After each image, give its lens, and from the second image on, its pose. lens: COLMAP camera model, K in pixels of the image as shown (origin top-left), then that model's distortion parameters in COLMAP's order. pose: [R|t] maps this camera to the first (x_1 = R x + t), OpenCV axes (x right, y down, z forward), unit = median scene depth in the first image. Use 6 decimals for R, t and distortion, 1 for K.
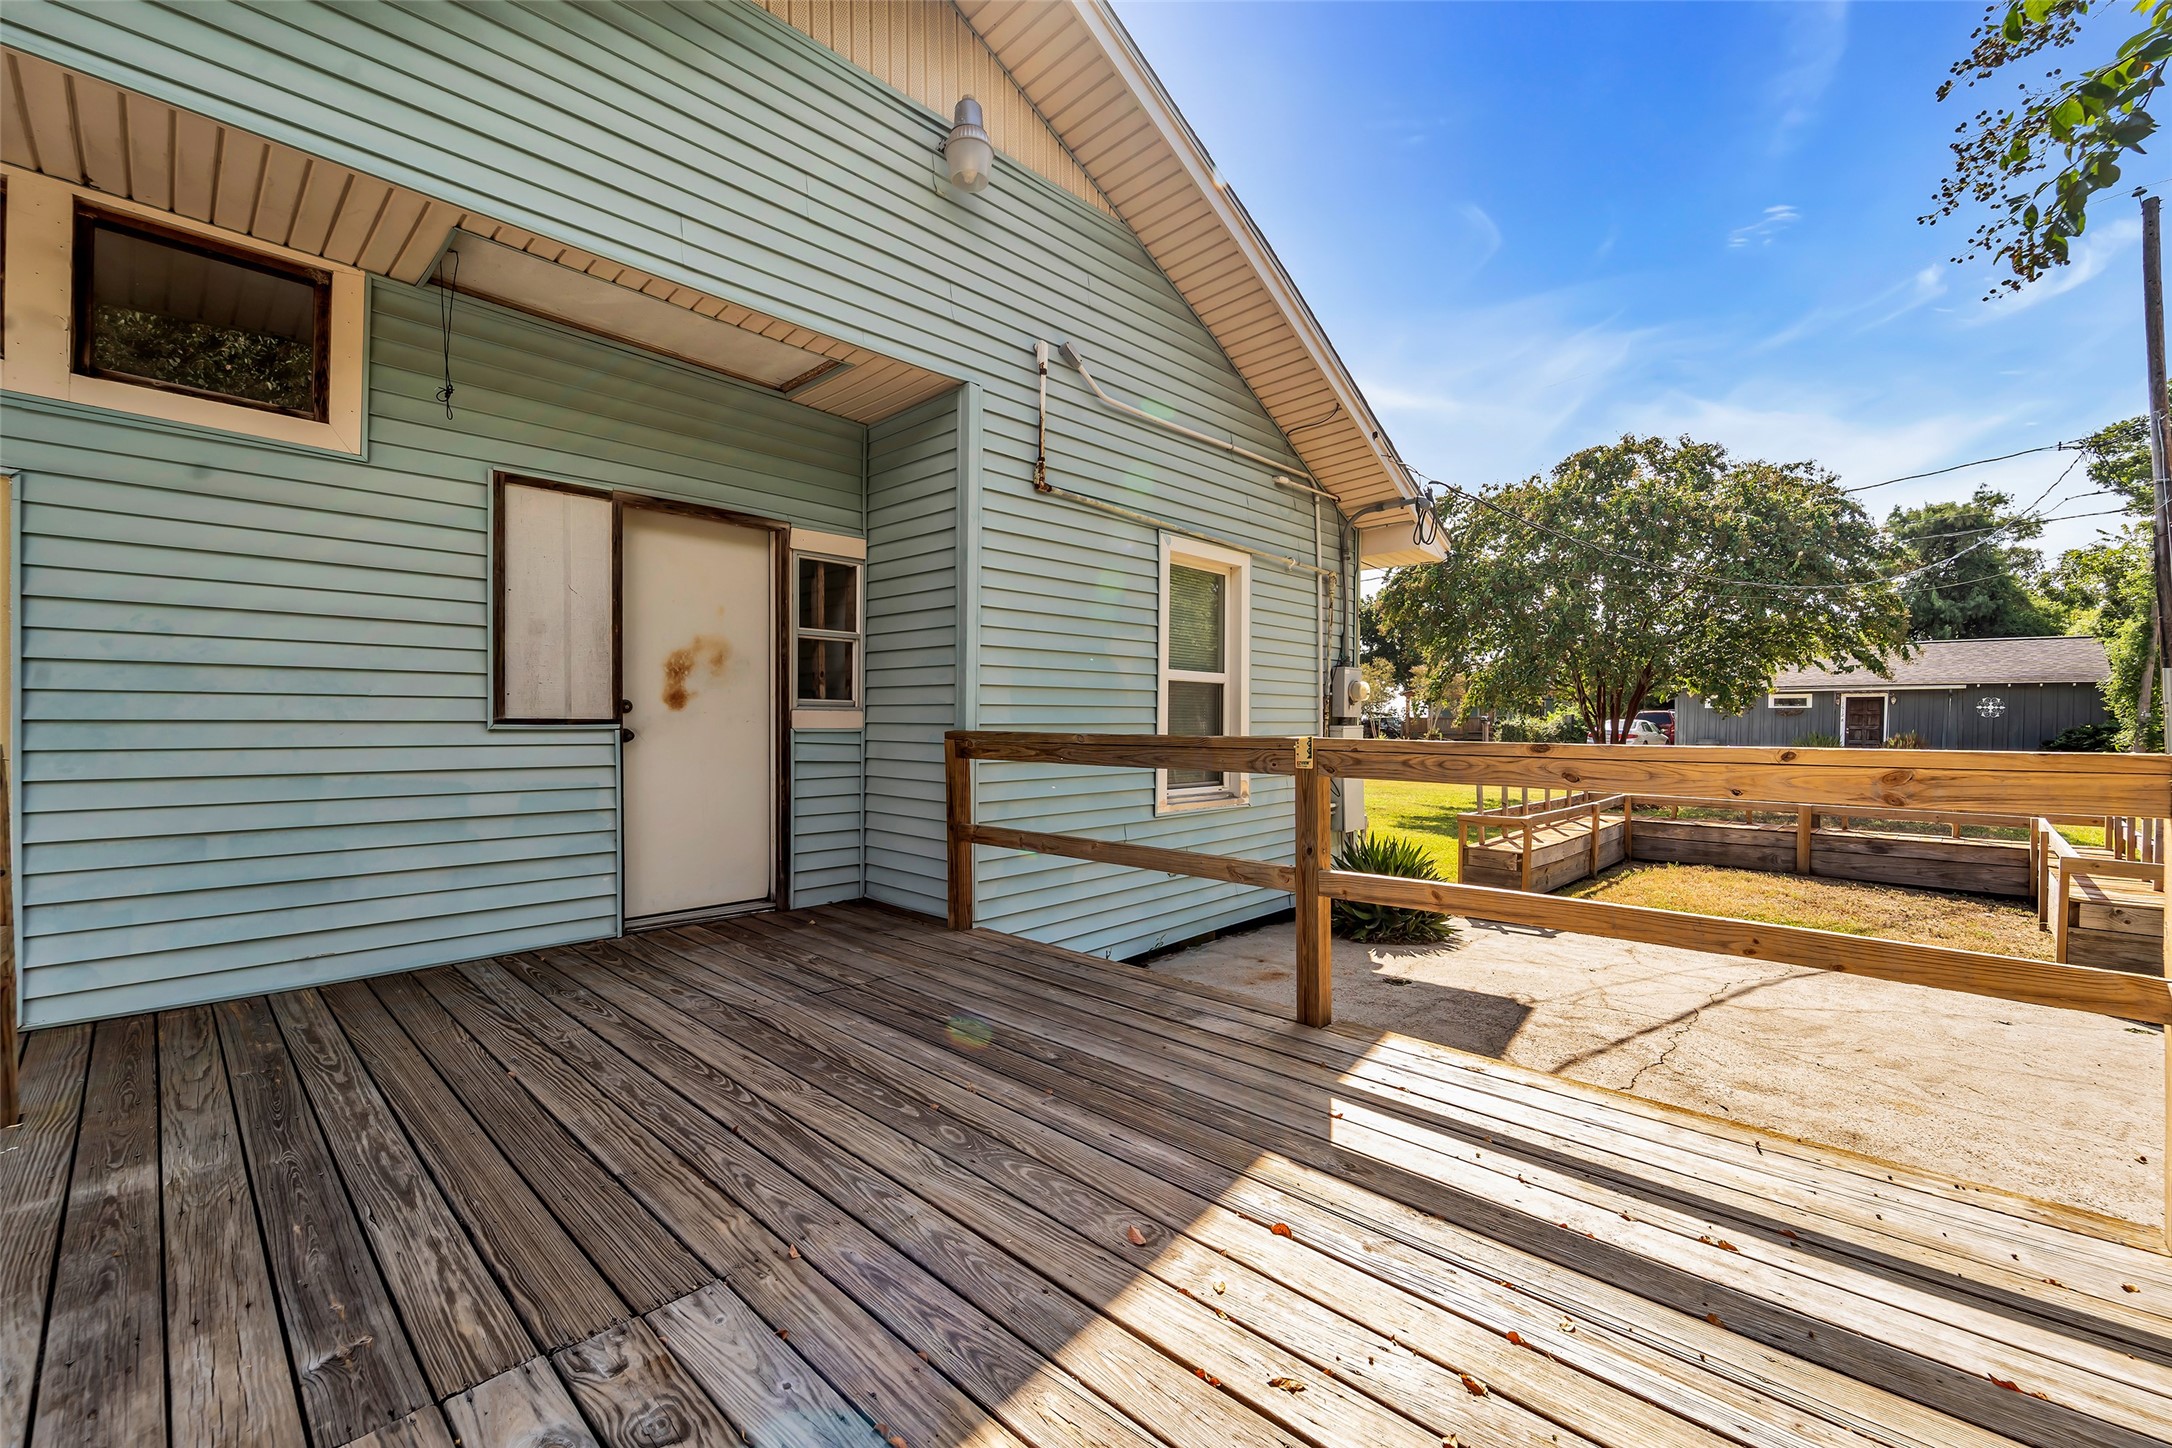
lens RADIAL K [[894.2, 0, 1080.4], [0, 894.2, 721.7], [0, 0, 1]] dist [0.003313, -0.000401]
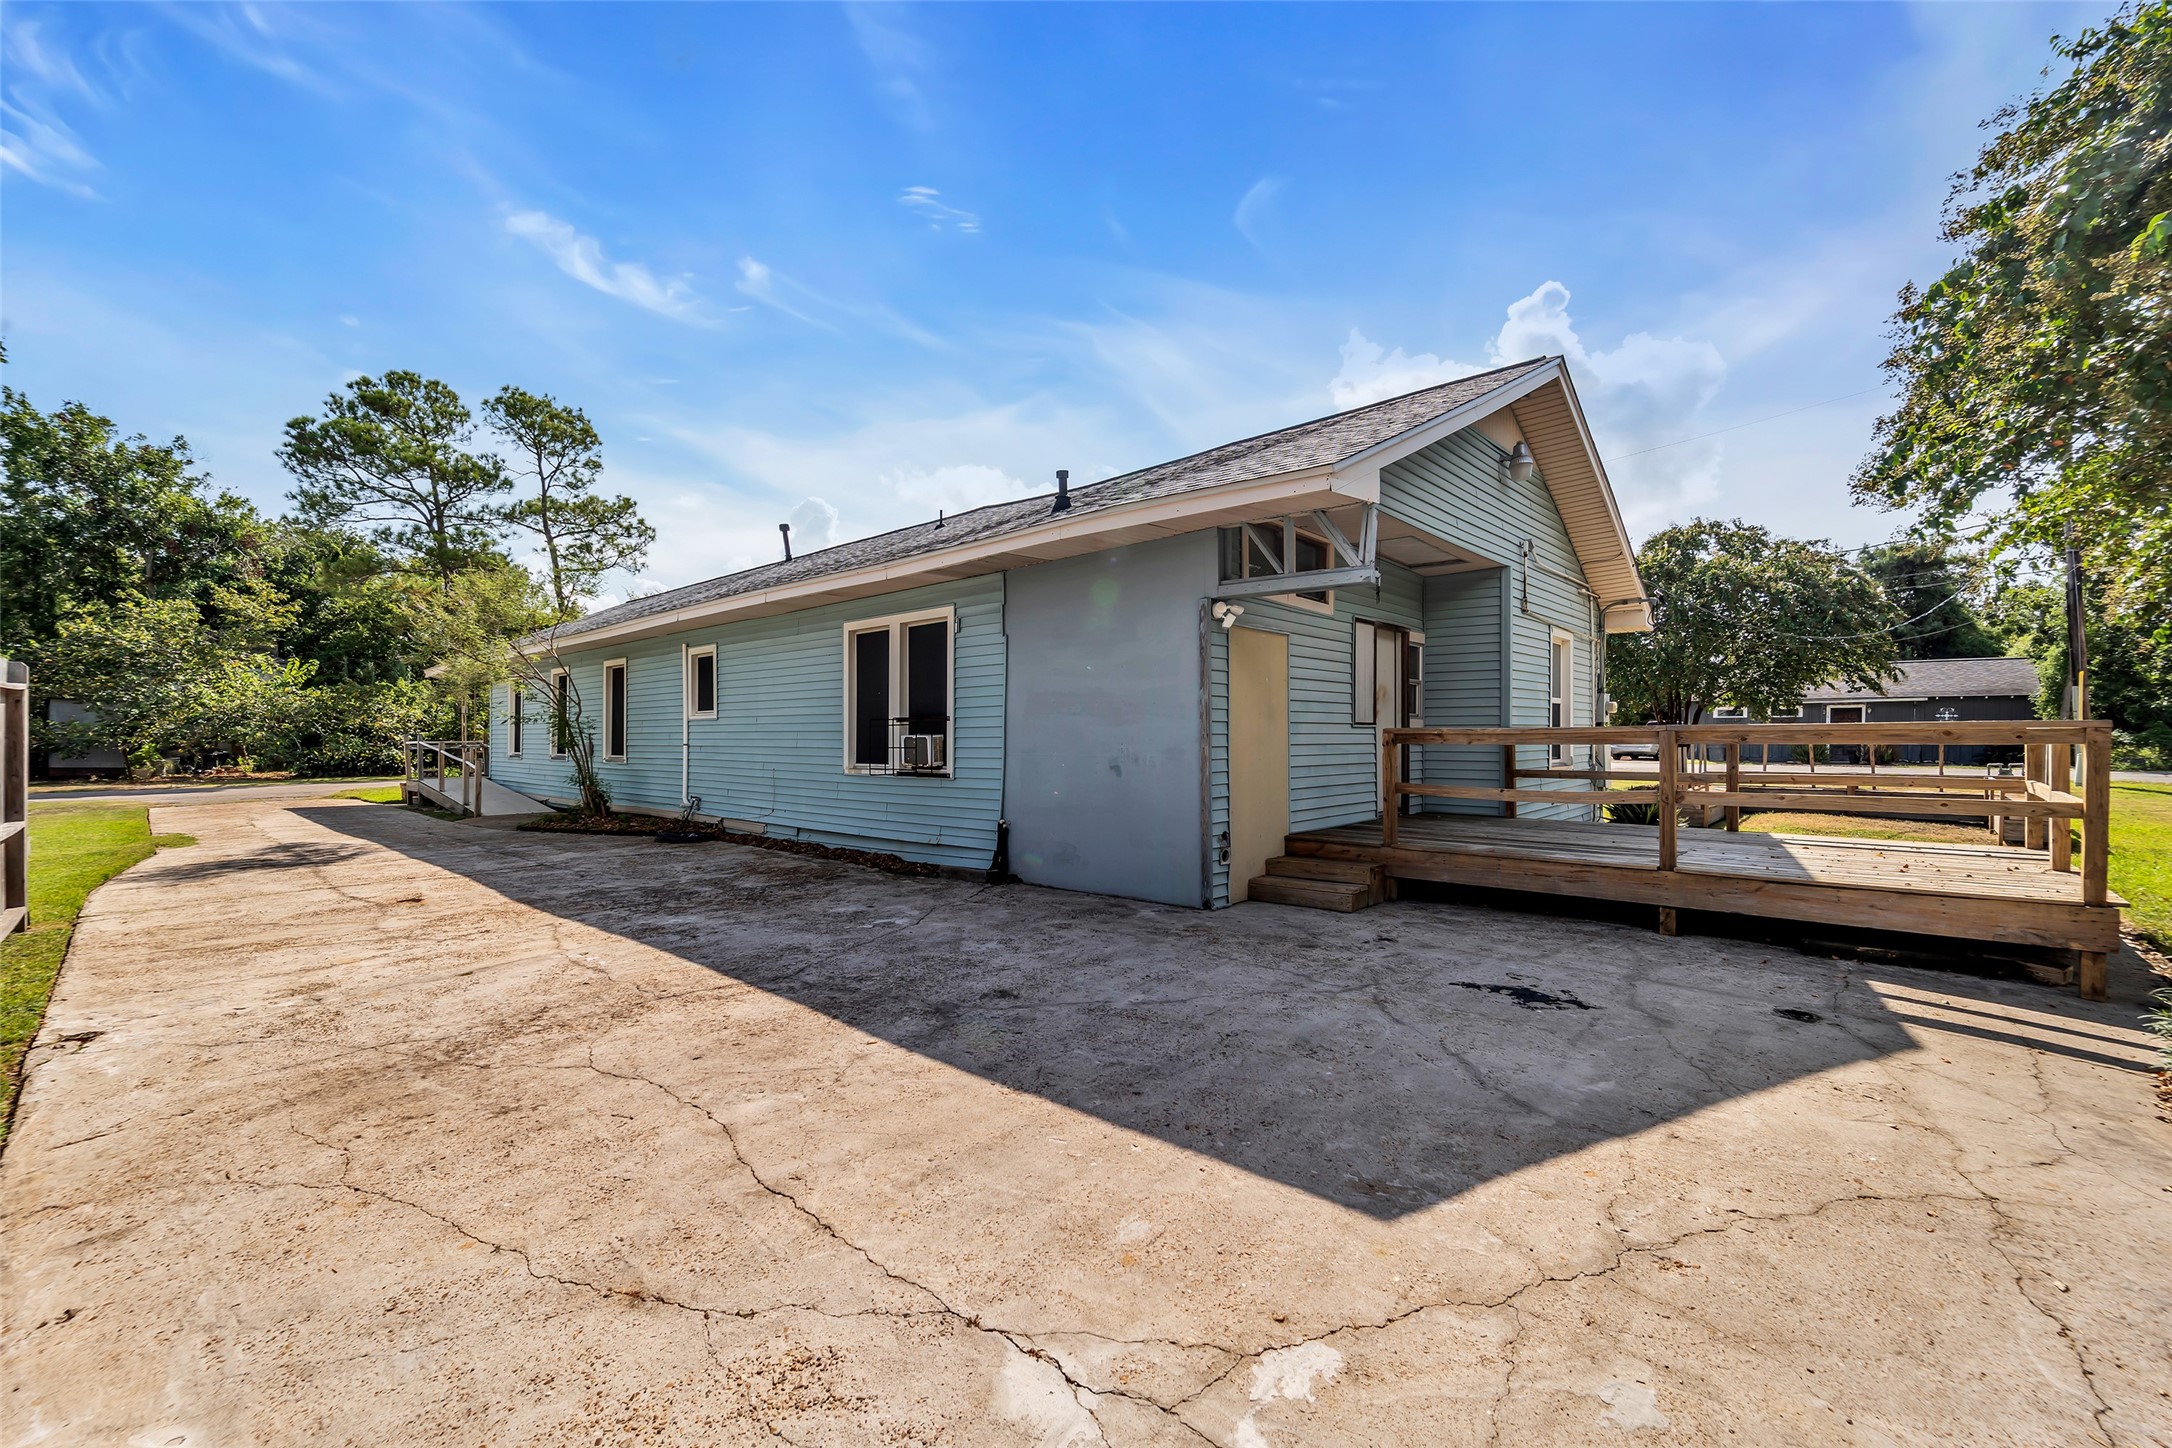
lens RADIAL K [[894.2, 0, 1080.4], [0, 894.2, 736.4], [0, 0, 1]] dist [0.003313, -0.000401]
pose [[0.999517, -0.006442, 0.030389, -0.426392], [0.006429, 0.999979, 0.000518, 0.008294], [-0.030392, -0.000322, 0.999538, -0.391406]]
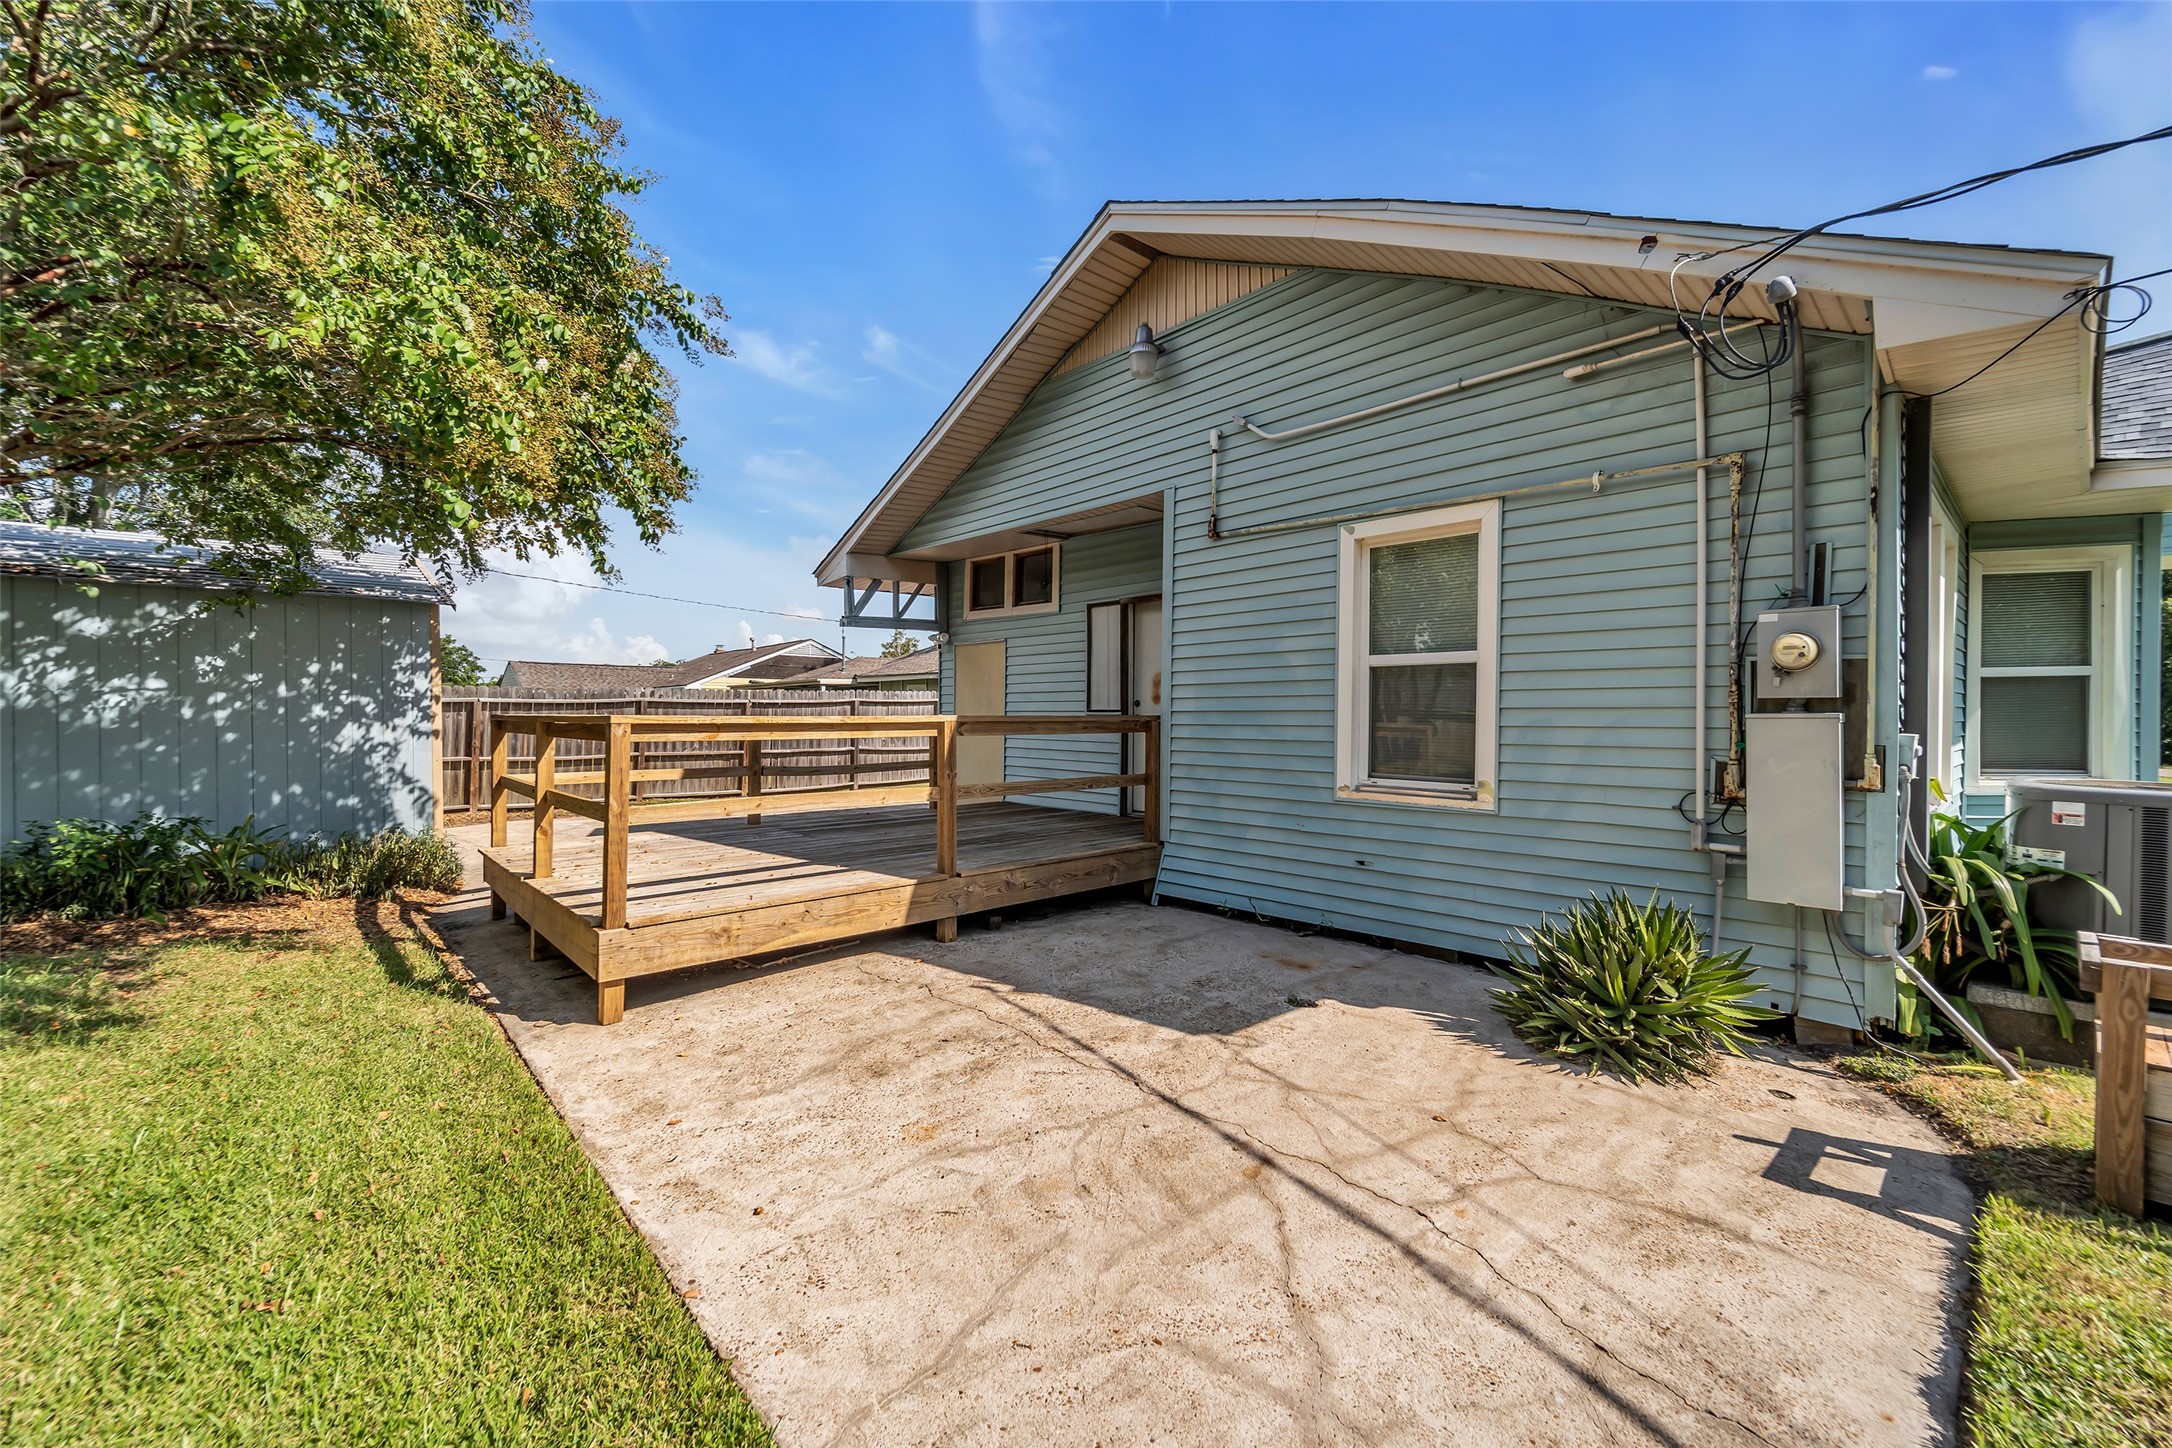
lens RADIAL K [[894.2, 0, 1078.5], [0, 894.2, 713.9], [0, 0, 1]] dist [0.003313, -0.000401]
pose [[-0.065529, -0.003418, -0.997845, 0.495095], [-0.004596, 0.999985, -0.003123, 0.004427], [0.997840, 0.004381, -0.065544, 0.333740]]
